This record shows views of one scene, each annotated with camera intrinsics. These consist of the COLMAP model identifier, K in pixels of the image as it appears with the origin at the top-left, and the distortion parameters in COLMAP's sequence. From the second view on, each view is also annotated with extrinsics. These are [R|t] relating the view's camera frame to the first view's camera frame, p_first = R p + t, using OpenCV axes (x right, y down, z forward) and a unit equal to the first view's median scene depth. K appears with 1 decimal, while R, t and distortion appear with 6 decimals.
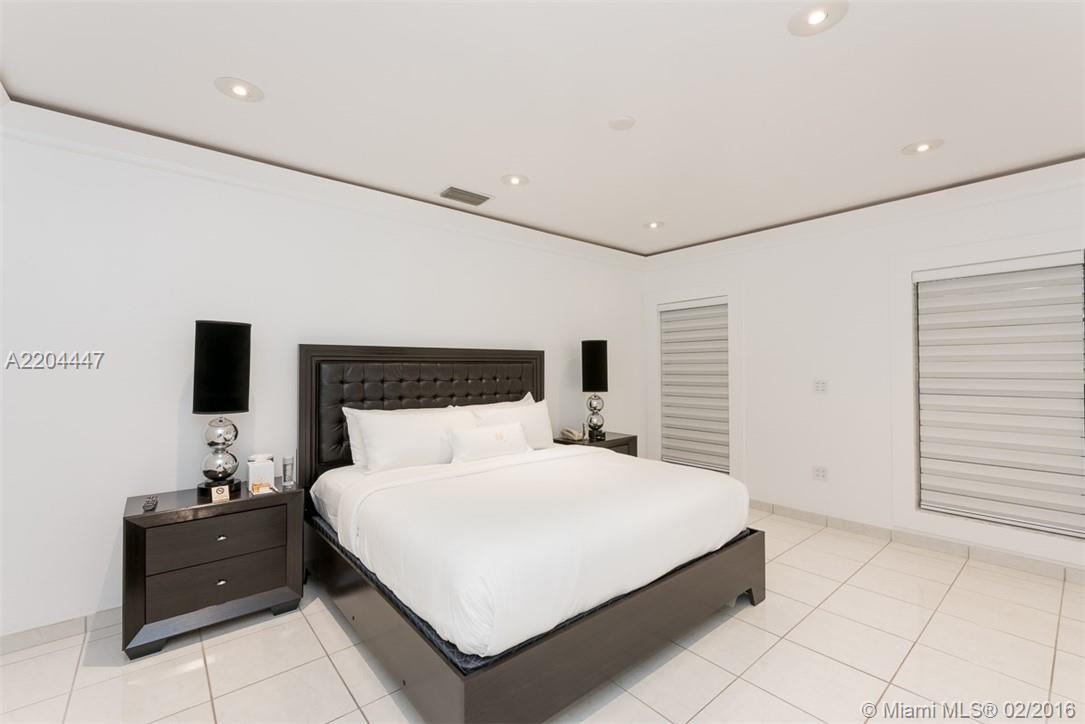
lens RADIAL K [[468.6, 0, 545.5], [0, 468.6, 363.5], [0, 0, 1]] dist [-0.000464, -0.000018]
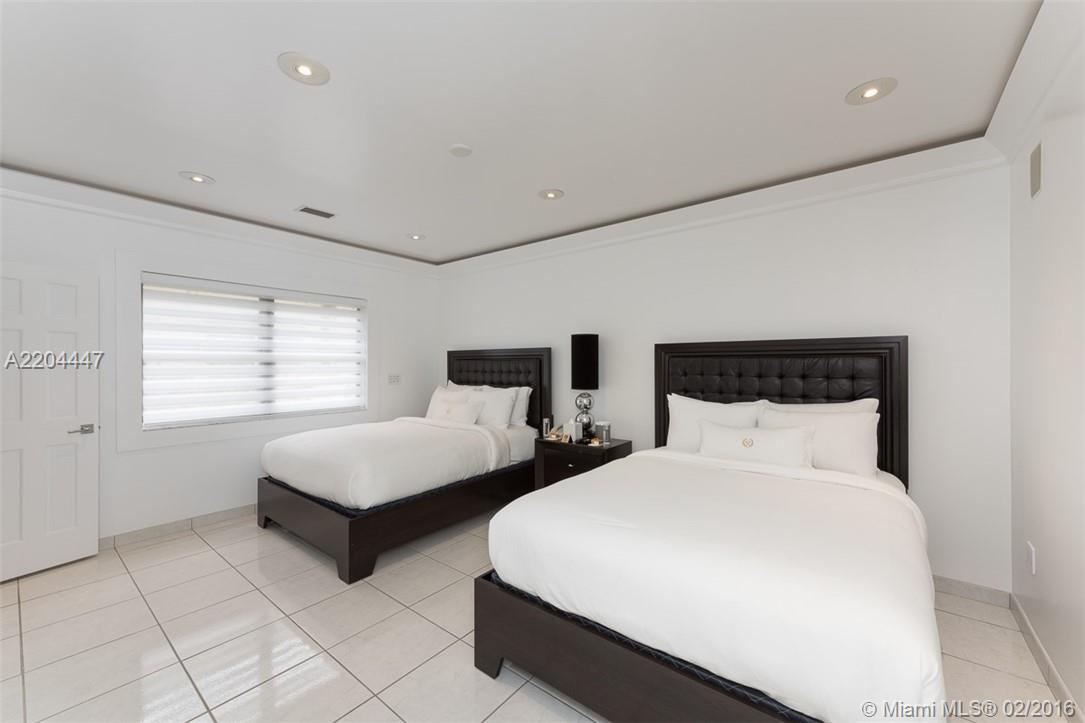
lens RADIAL K [[425.2, 0, 545.2], [0, 425.2, 360.2], [0, 0, 1]] dist [0.000962, 0.000011]
pose [[0.196432, 0.001395, -0.980517, 0.898640], [0.008244, 0.999961, 0.003074, -0.000636], [0.980483, -0.008687, 0.196412, 0.745024]]
